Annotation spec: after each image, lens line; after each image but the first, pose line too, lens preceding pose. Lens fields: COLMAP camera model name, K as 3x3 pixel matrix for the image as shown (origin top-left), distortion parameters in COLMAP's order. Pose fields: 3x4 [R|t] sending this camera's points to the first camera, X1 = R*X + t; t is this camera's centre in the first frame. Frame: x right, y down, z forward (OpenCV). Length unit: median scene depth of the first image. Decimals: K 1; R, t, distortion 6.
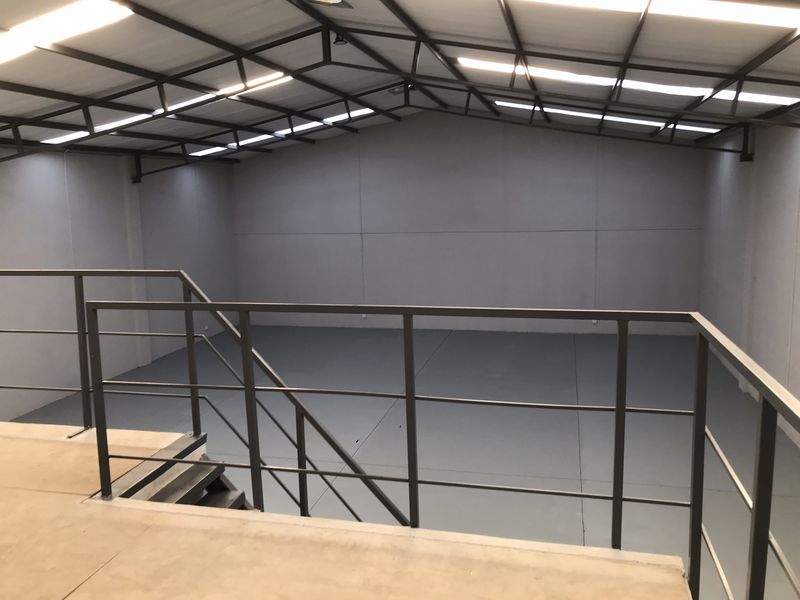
lens RADIAL K [[664.7, 0, 397.2], [0, 664.7, 301.4], [0, 0, 1]] dist [0.008866, -0.005438]
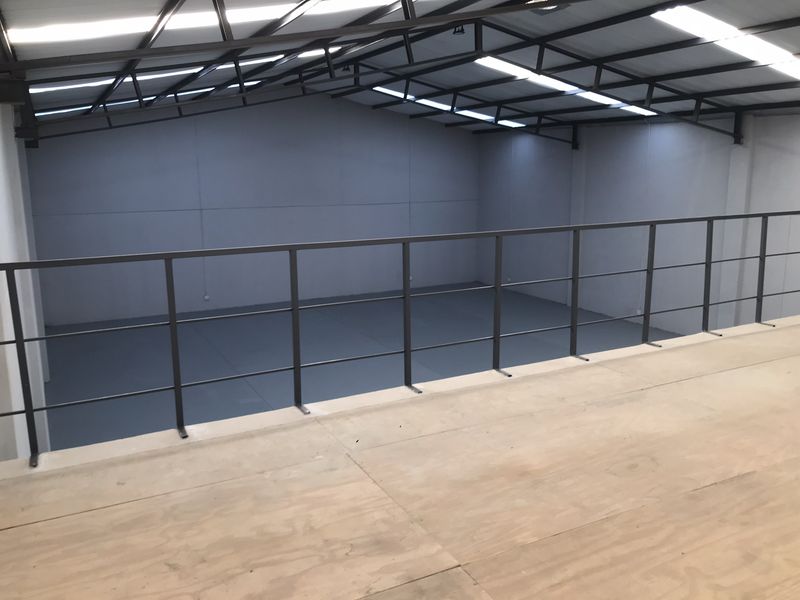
lens RADIAL K [[664.7, 0, 392.4], [0, 664.7, 294.9], [0, 0, 1]] dist [0.008866, -0.005438]
pose [[0.738787, -0.109171, 0.665038, -0.608762], [0.098214, 0.993698, 0.054018, -0.008934], [-0.666744, 0.025409, 0.744853, 0.157449]]
